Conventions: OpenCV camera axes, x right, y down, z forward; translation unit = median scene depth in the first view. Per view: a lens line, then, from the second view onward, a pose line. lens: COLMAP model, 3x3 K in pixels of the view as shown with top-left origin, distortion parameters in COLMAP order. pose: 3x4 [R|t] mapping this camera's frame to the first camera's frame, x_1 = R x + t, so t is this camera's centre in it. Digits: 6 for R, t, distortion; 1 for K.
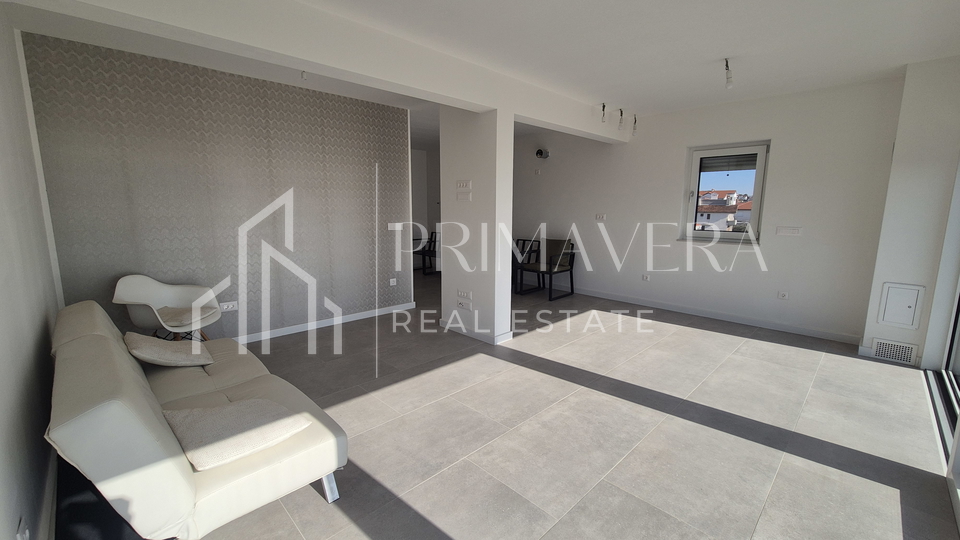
lens RADIAL K [[392.6, 0, 490.3], [0, 392.6, 266.3], [0, 0, 1]] dist [0.006659, -0.001140]
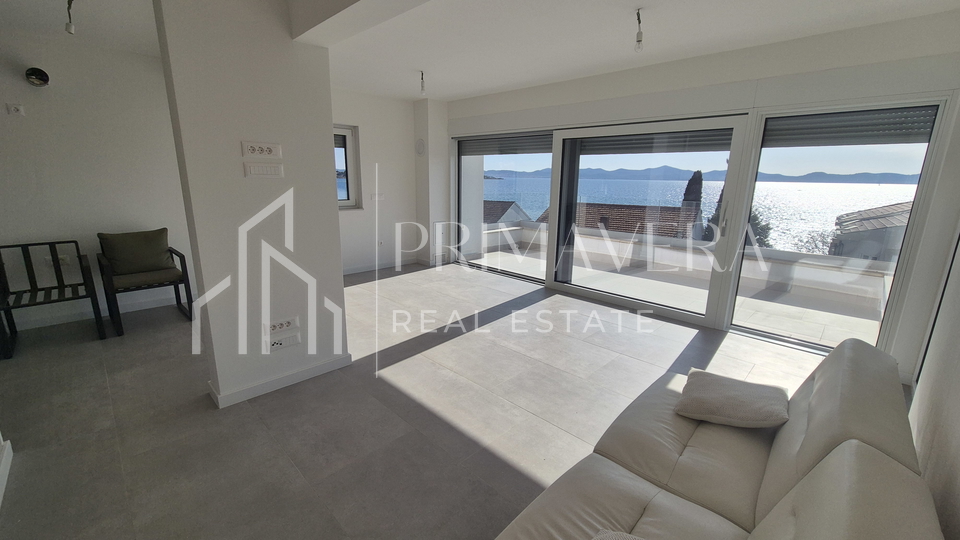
lens RADIAL K [[392.6, 0, 467.7], [0, 392.6, 269.7], [0, 0, 1]] dist [0.006659, -0.001140]
pose [[0.017240, -0.236968, 0.971365, -0.955141], [0.139693, 0.962551, 0.232338, -0.177481], [-0.990045, 0.131687, 0.049697, 0.955144]]
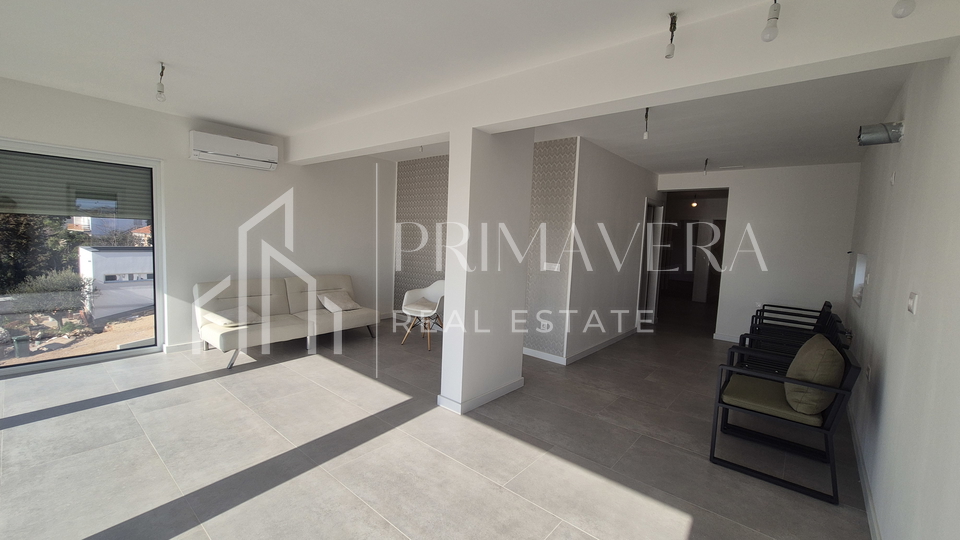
lens RADIAL K [[392.6, 0, 472.7], [0, 392.6, 264.5], [0, 0, 1]] dist [0.006659, -0.001140]
pose [[0.070446, 0.074172, -0.994754, 1.129555], [-0.194898, 0.979035, 0.059198, -0.215025], [0.978290, 0.189706, 0.083425, 1.281025]]
